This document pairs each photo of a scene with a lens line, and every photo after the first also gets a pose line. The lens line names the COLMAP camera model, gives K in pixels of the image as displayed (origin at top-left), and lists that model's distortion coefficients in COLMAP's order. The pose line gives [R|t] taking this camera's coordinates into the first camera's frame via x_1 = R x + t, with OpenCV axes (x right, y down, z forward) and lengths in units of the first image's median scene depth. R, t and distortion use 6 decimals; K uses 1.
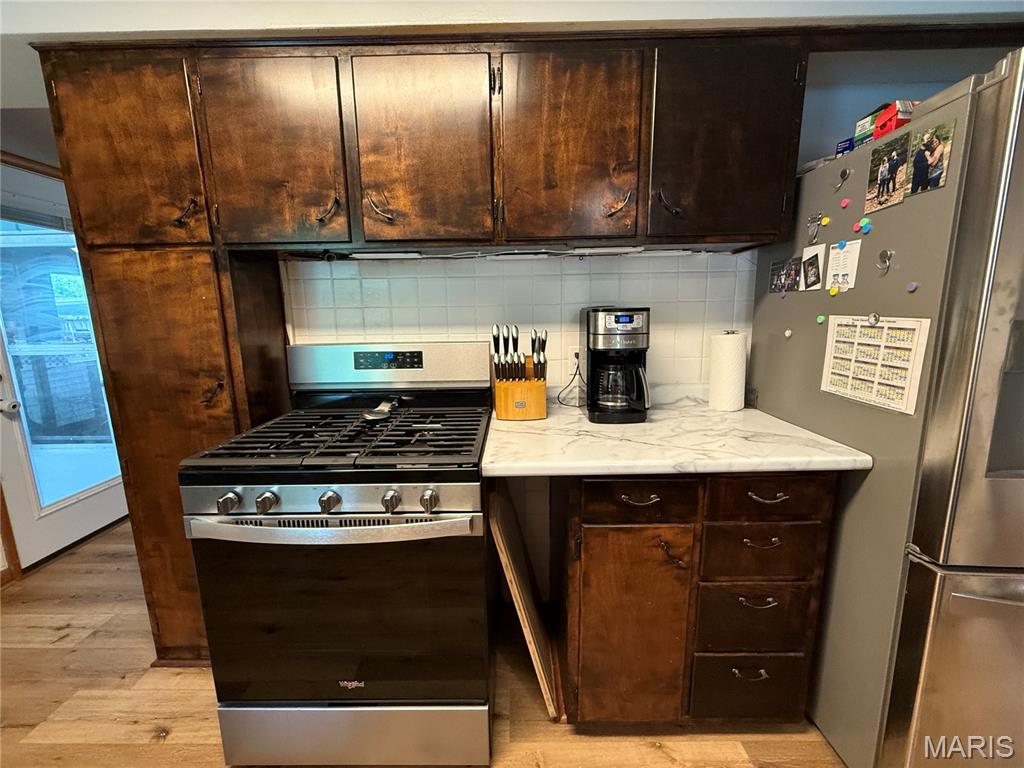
lens RADIAL K [[409.0, 0, 512.0], [0, 409.0, 384.7], [0, 0, 1]] dist [-0.000936, 0.000143]
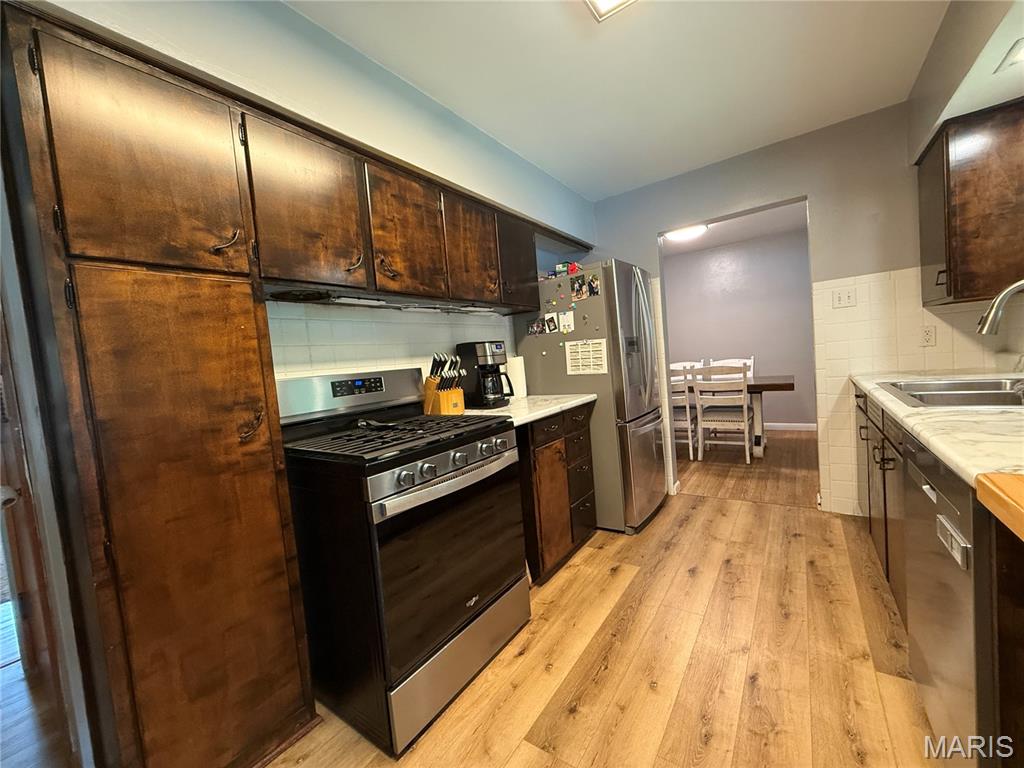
lens RADIAL K [[409.0, 0, 508.2], [0, 409.0, 385.8], [0, 0, 1]] dist [-0.000936, 0.000143]
pose [[0.571306, -0.083771, 0.816451, -1.229021], [0.220120, 0.973972, -0.054095, 0.117600], [-0.790668, 0.210622, 0.574876, -0.029121]]
